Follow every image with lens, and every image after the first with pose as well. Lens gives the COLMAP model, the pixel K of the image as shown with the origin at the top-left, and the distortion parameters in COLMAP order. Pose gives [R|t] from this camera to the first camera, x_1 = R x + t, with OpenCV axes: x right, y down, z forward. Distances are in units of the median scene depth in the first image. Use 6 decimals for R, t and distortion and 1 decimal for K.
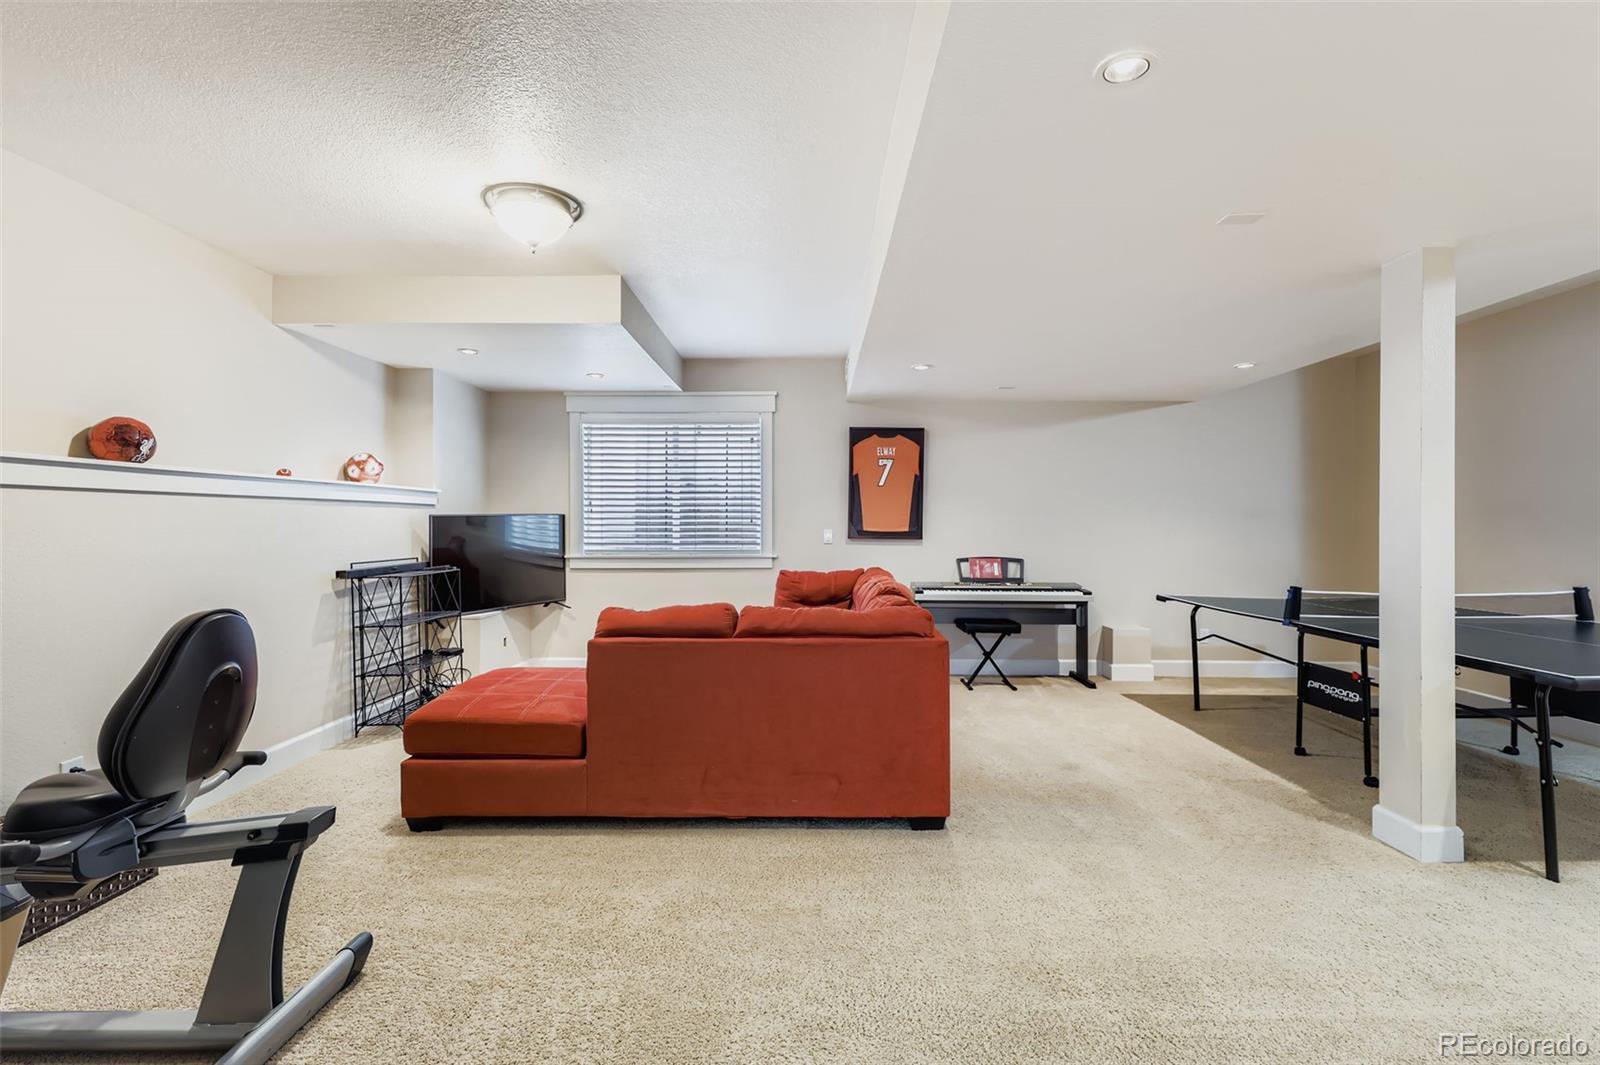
lens RADIAL K [[745.5, 0, 799.6], [0, 745.5, 532.2], [0, 0, 1]] dist [0.004085, -0.001318]
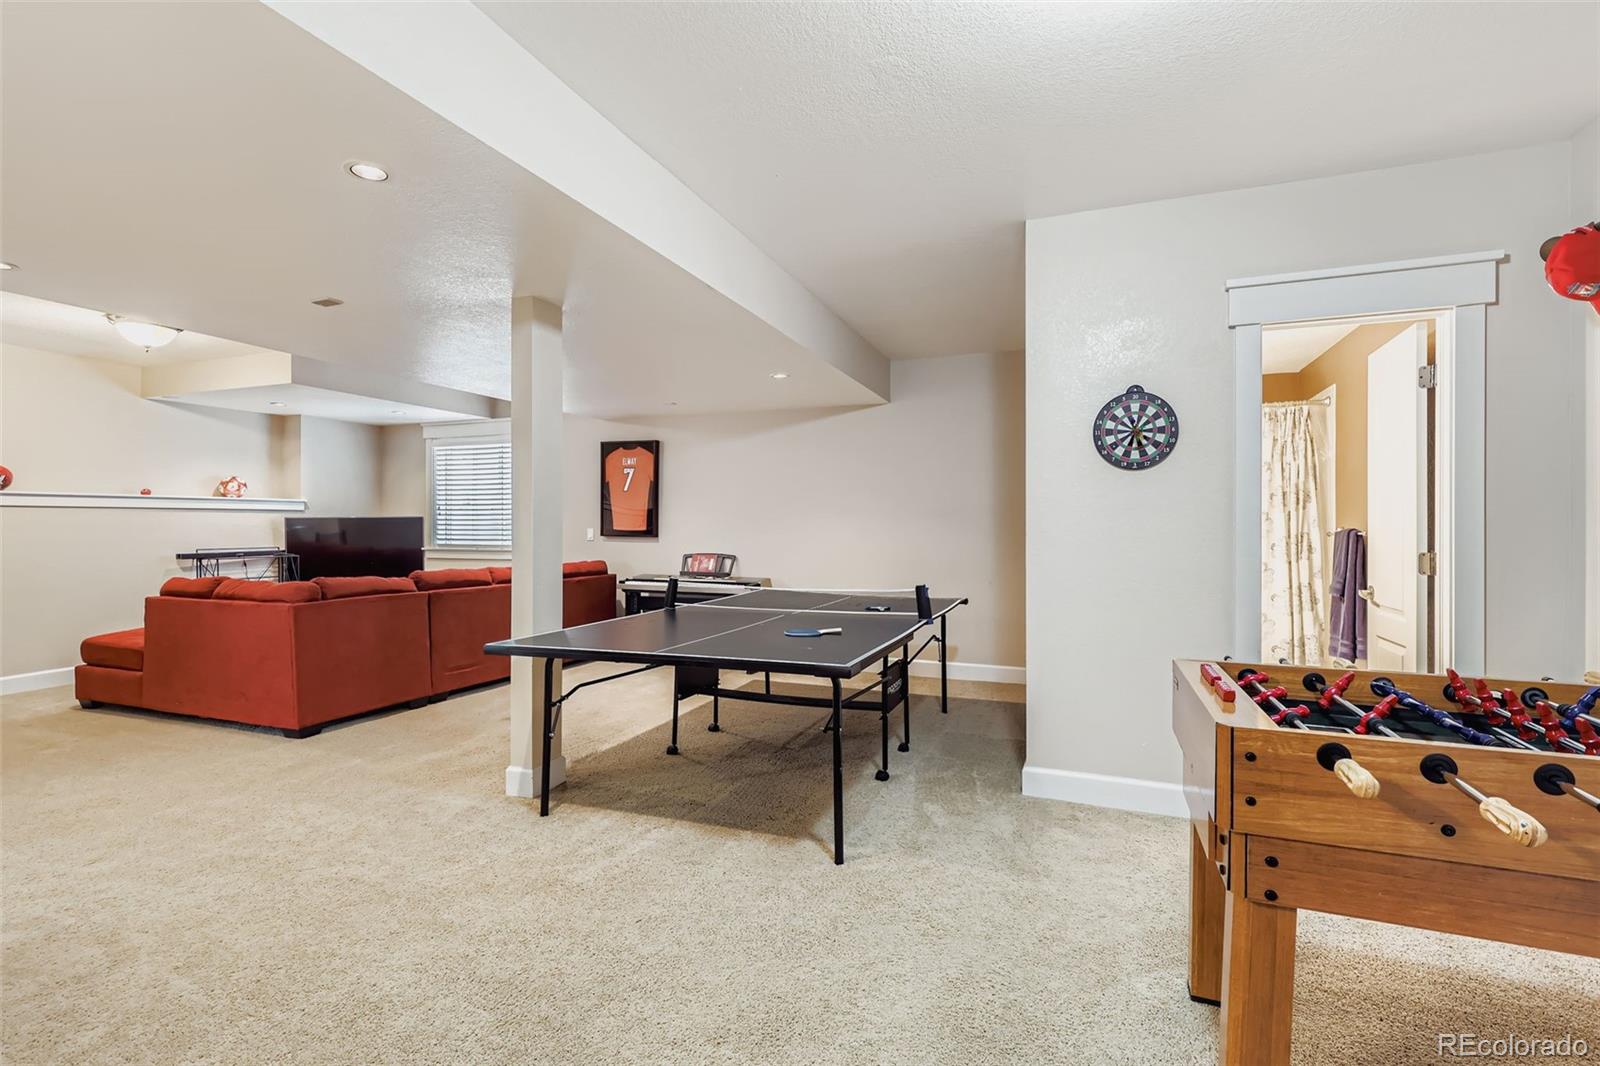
lens RADIAL K [[745.5, 0, 784.1], [0, 745.5, 530.8], [0, 0, 1]] dist [0.004085, -0.001318]
pose [[0.933071, 0.001743, -0.359688, 0.760433], [-0.002941, 0.999992, -0.002785, 0.002220], [0.359680, 0.003657, 0.933068, 0.002811]]
